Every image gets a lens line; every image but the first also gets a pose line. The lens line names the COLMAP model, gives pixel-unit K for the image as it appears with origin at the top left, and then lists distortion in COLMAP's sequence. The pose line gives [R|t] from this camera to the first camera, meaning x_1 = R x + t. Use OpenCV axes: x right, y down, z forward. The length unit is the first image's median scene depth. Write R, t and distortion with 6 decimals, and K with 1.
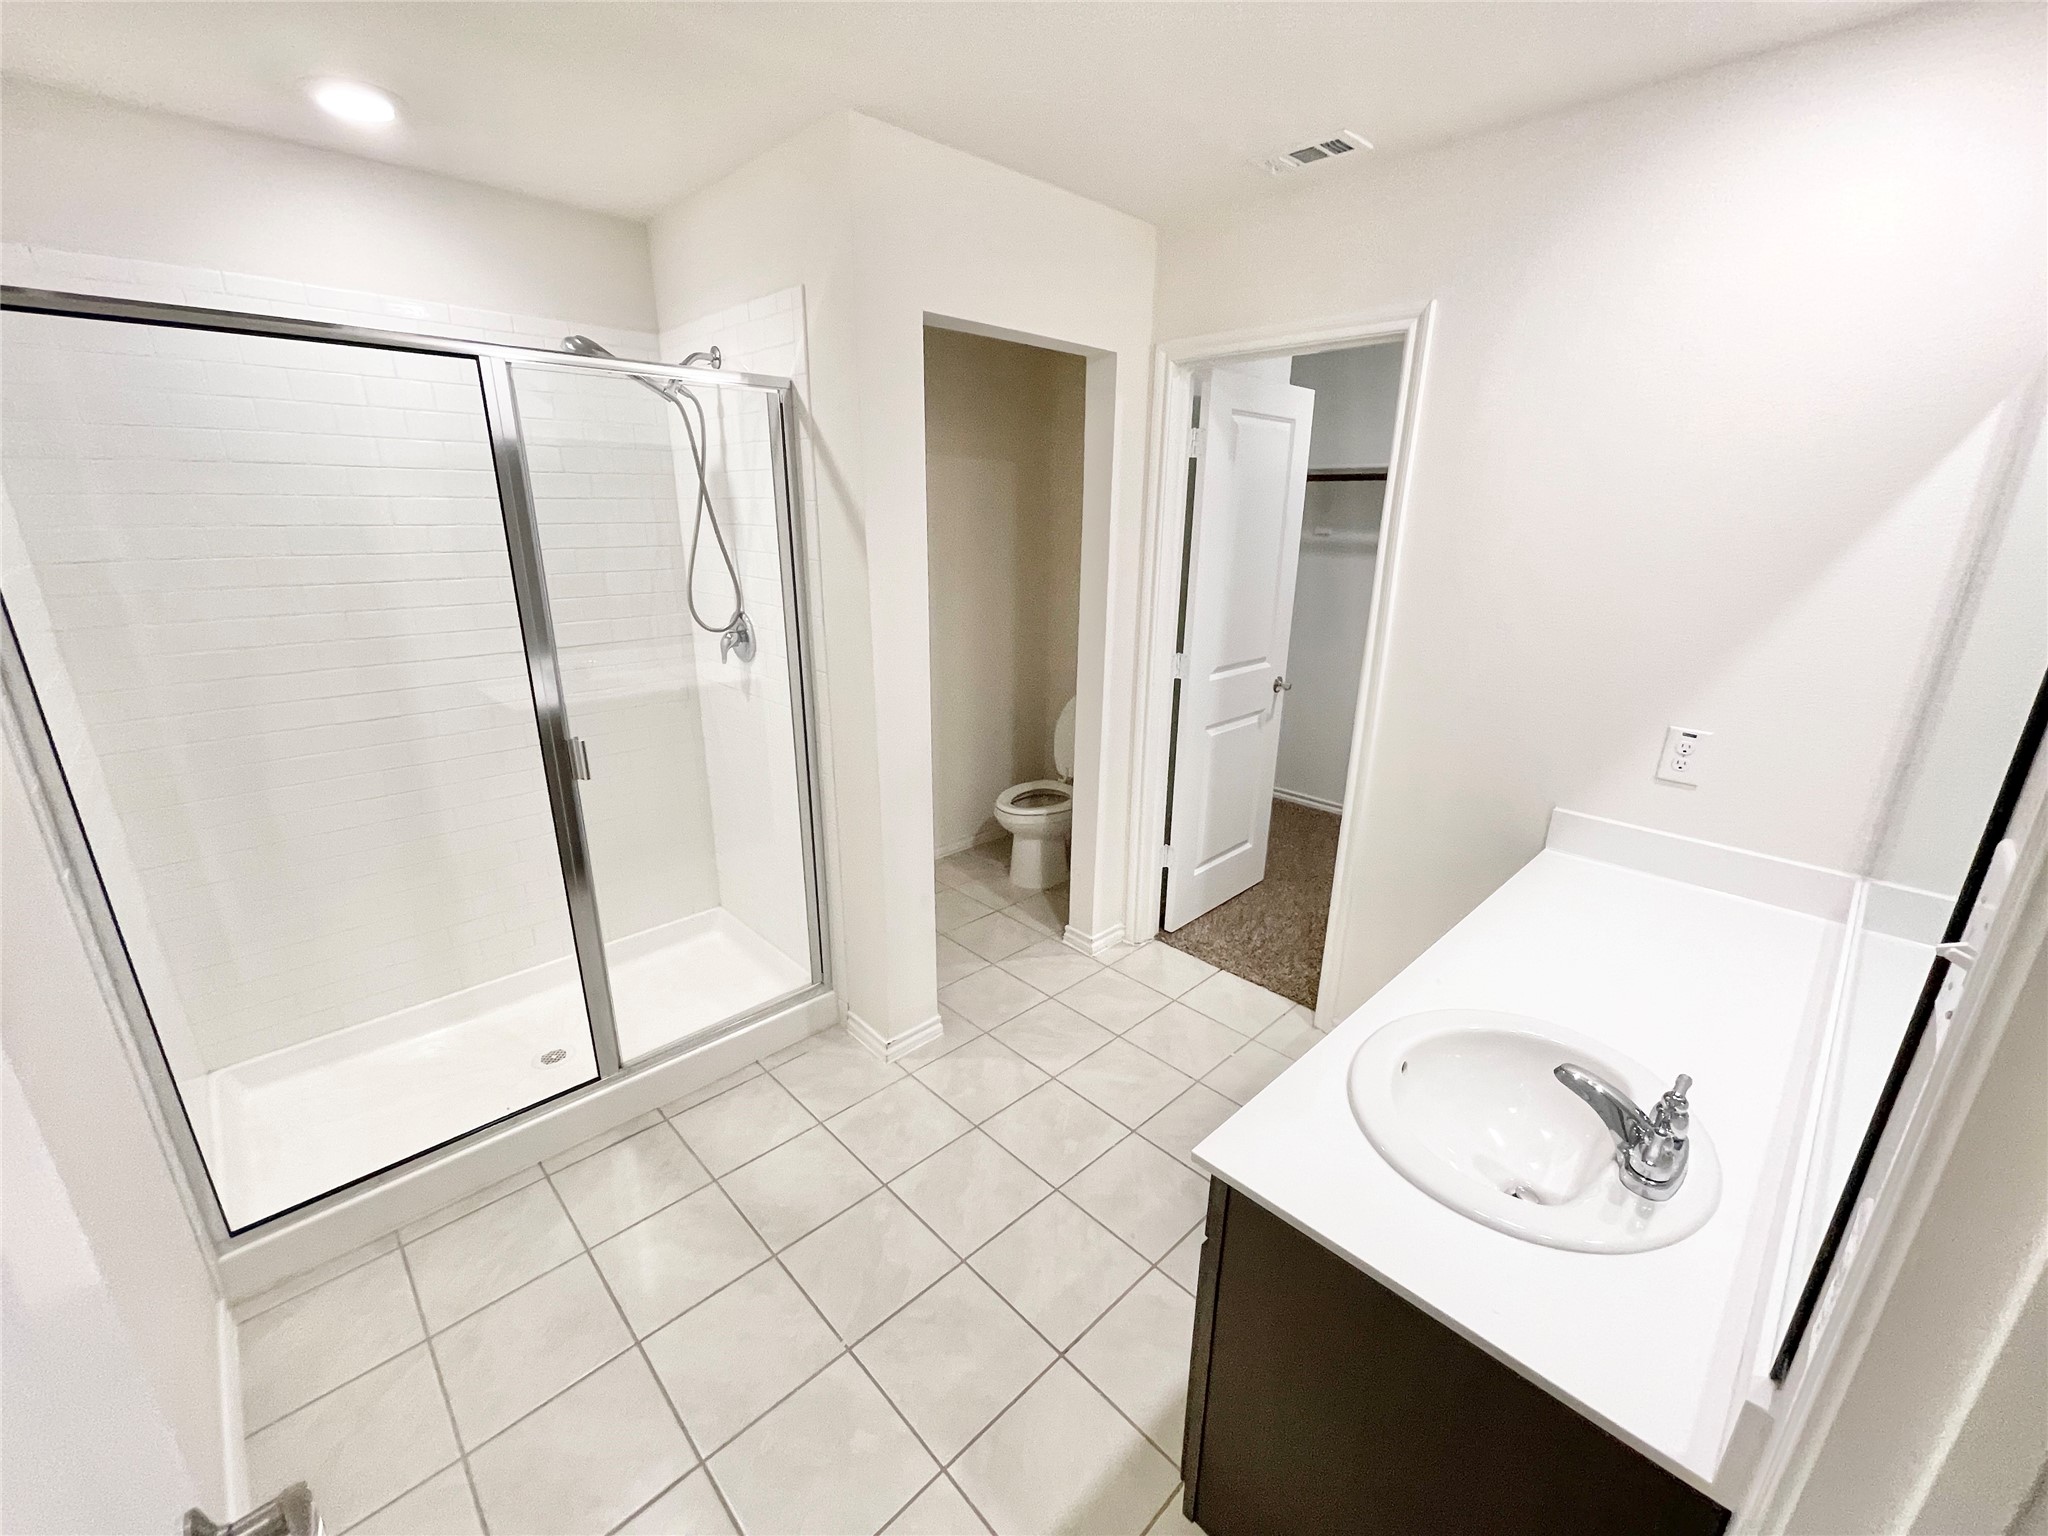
lens RADIAL K [[834.9, 0, 1024.0], [0, 834.9, 768.0], [0, 0, 1]] dist [-0.017690, -0.000062]
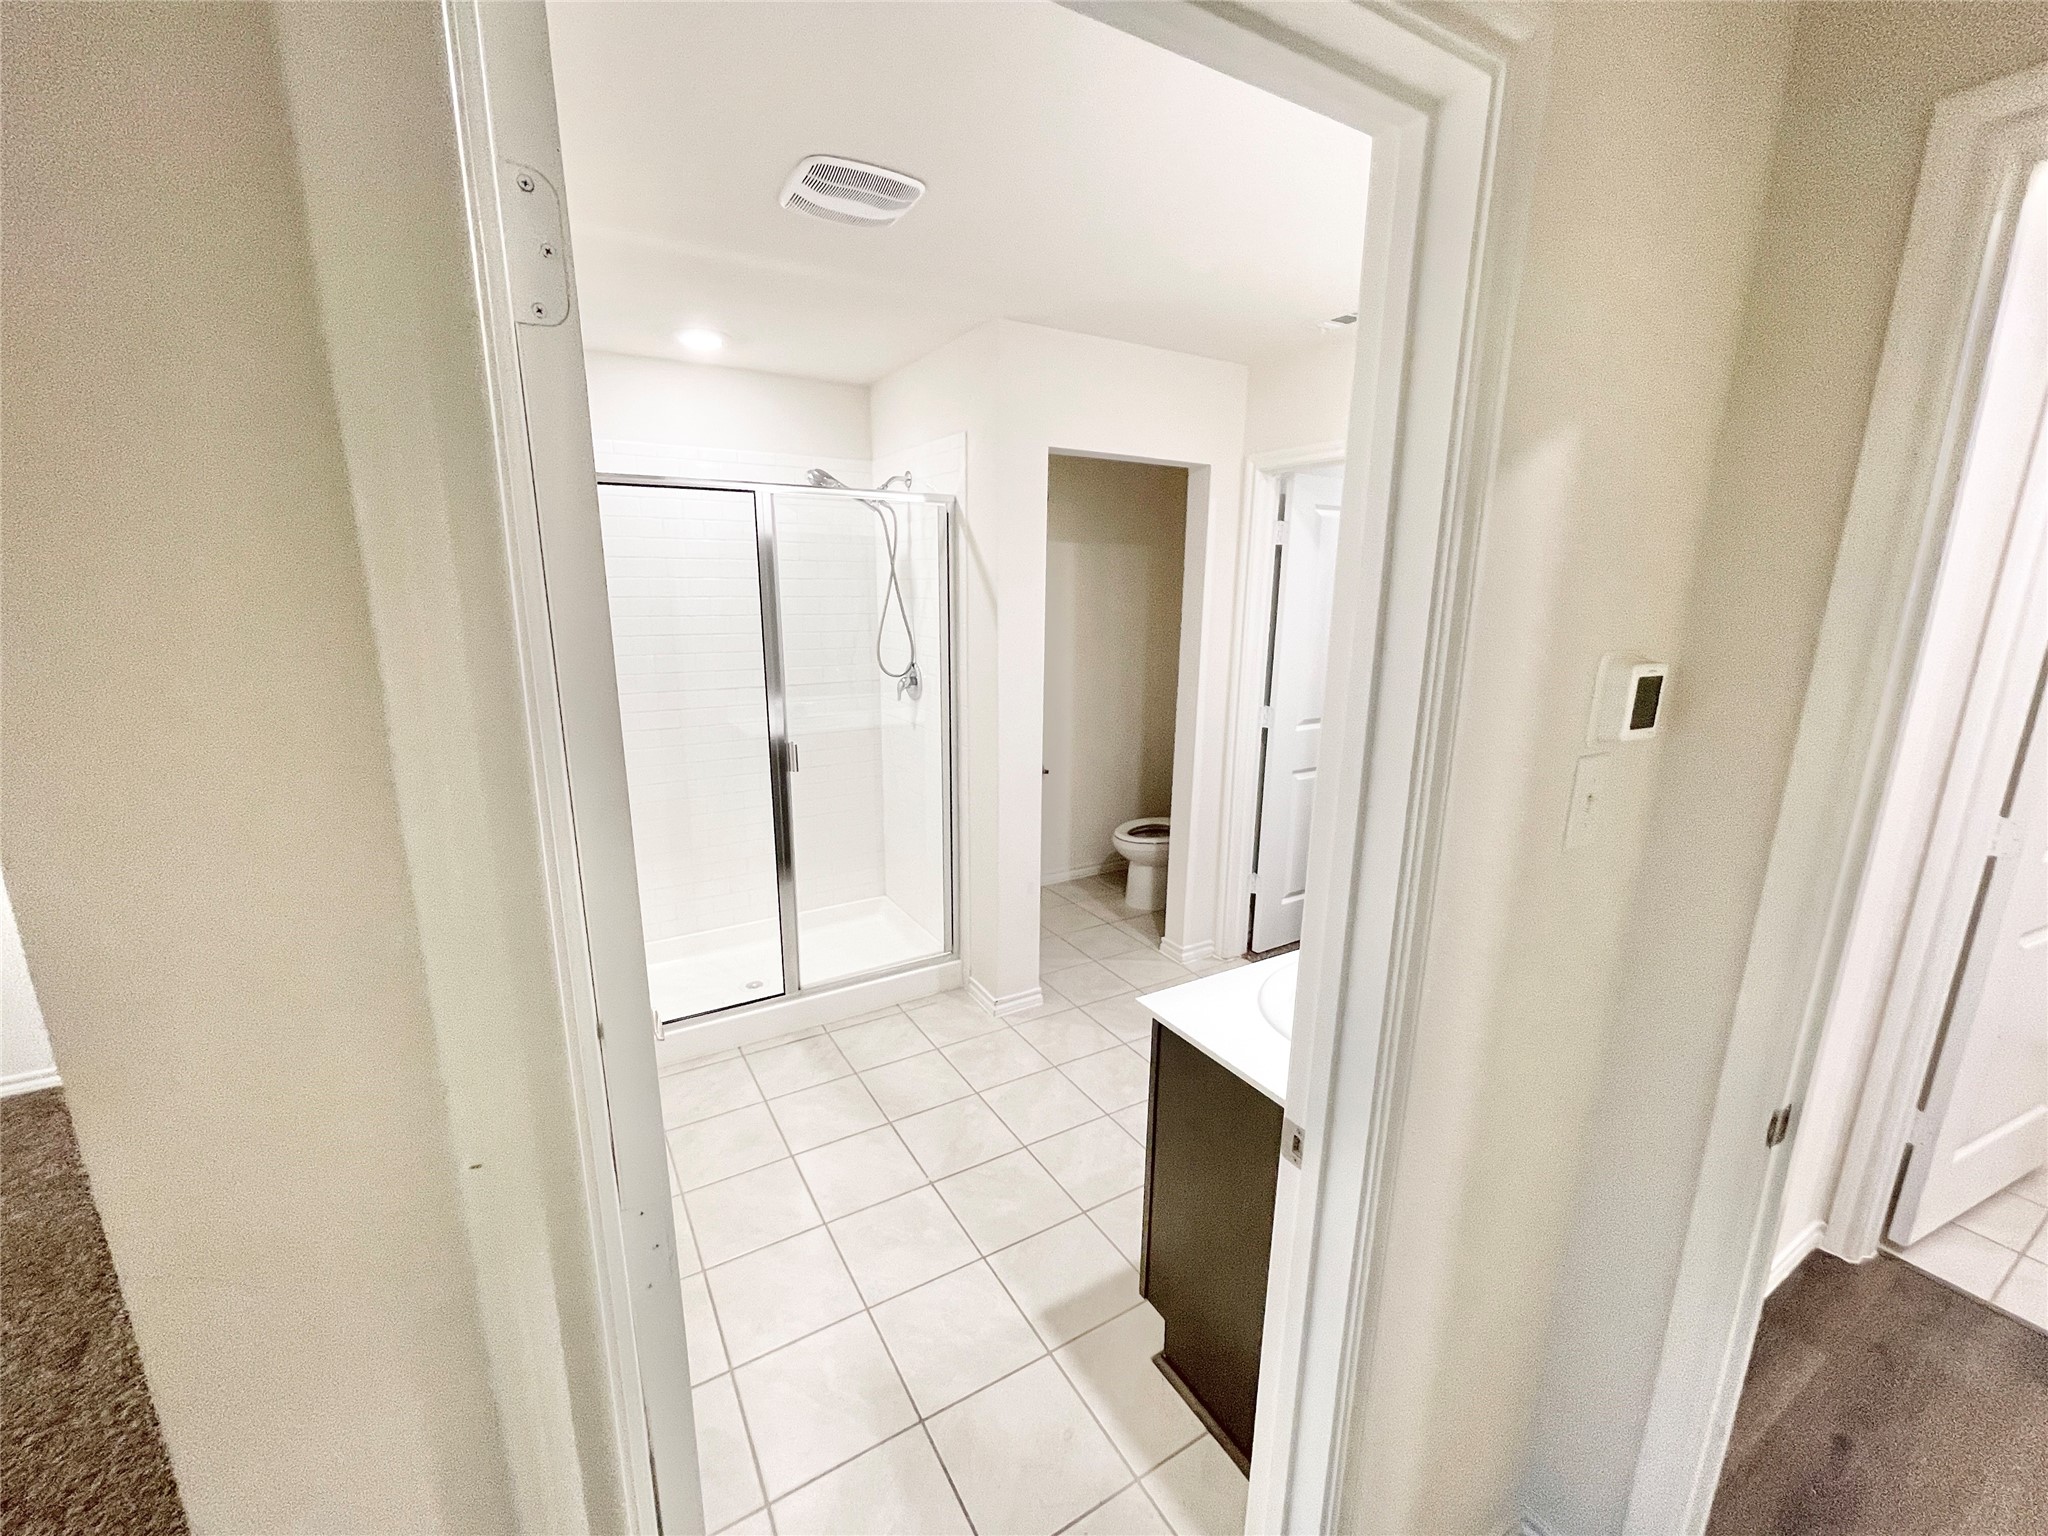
lens RADIAL K [[841.2, 0, 1019.9], [0, 841.2, 766.9], [0, 0, 1]] dist [0.001145, 0.000243]
pose [[0.972696, 0.047867, -0.227093, 0.138518], [-0.067655, 0.994483, -0.080163, 0.074365], [0.222003, 0.093338, 0.970568, -0.251598]]
